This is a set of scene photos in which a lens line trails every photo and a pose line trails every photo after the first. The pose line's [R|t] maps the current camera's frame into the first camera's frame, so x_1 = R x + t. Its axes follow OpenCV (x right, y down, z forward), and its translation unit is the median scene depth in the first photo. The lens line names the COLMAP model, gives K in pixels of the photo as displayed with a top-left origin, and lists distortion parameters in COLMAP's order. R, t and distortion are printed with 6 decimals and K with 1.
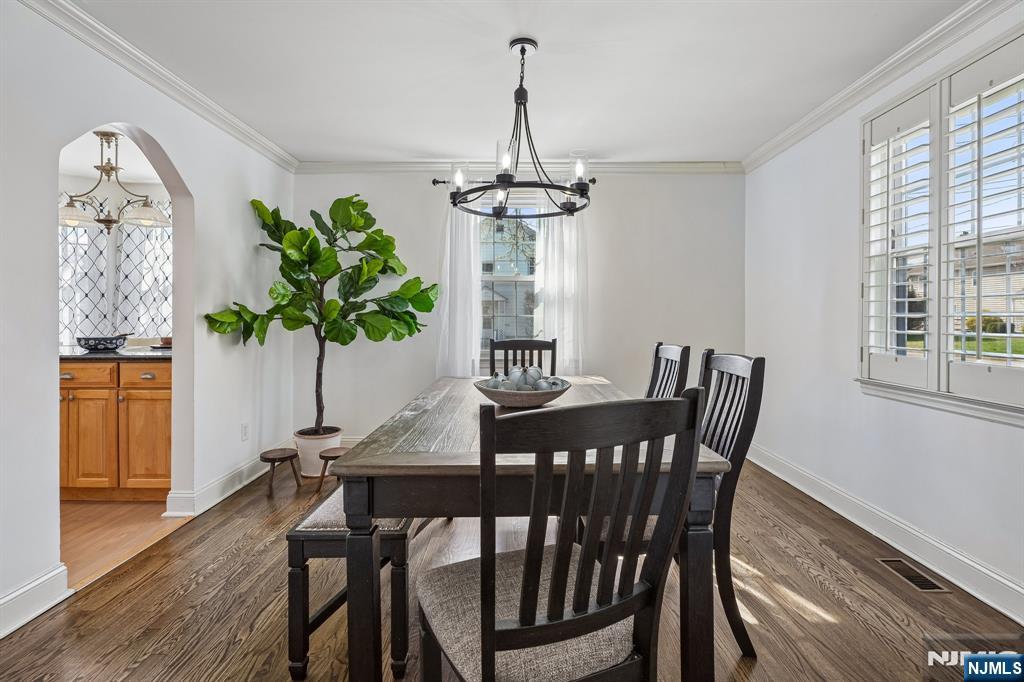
lens RADIAL K [[470.7, 0, 512.0], [0, 470.7, 317.9], [0, 0, 1]] dist [-0.000965, -0.000179]
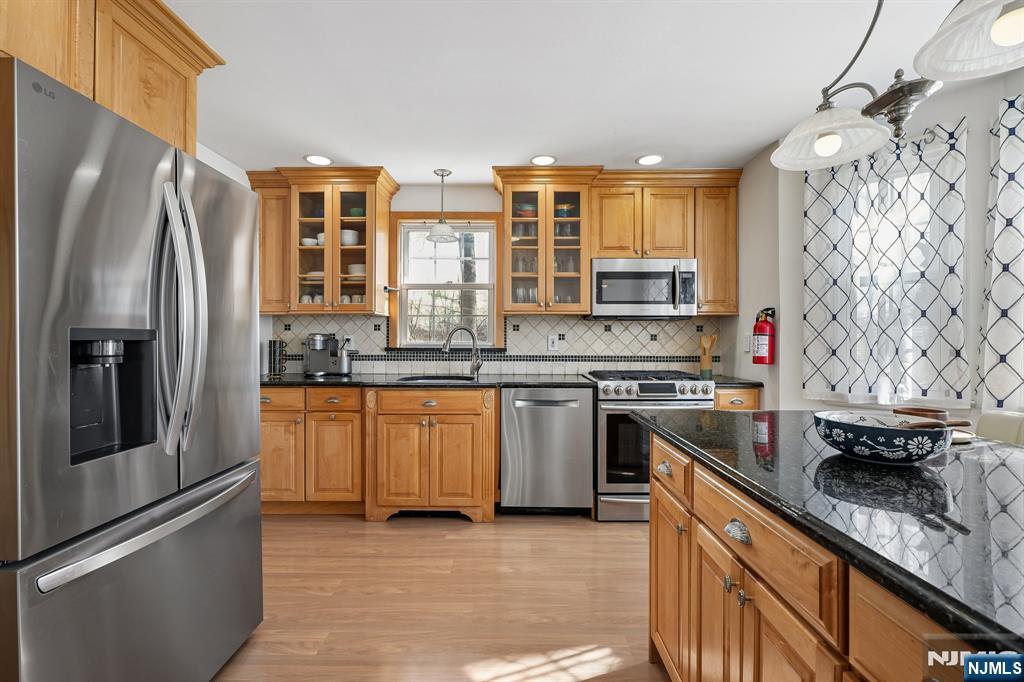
lens RADIAL K [[461.9, 0, 510.1], [0, 461.9, 338.0], [0, 0, 1]] dist [0.001797, 0.000740]
pose [[0.003884, -0.007259, -0.999966, -0.517862], [-0.004384, 0.999964, -0.007276, -0.019102], [0.999983, 0.004412, 0.003852, 0.720846]]
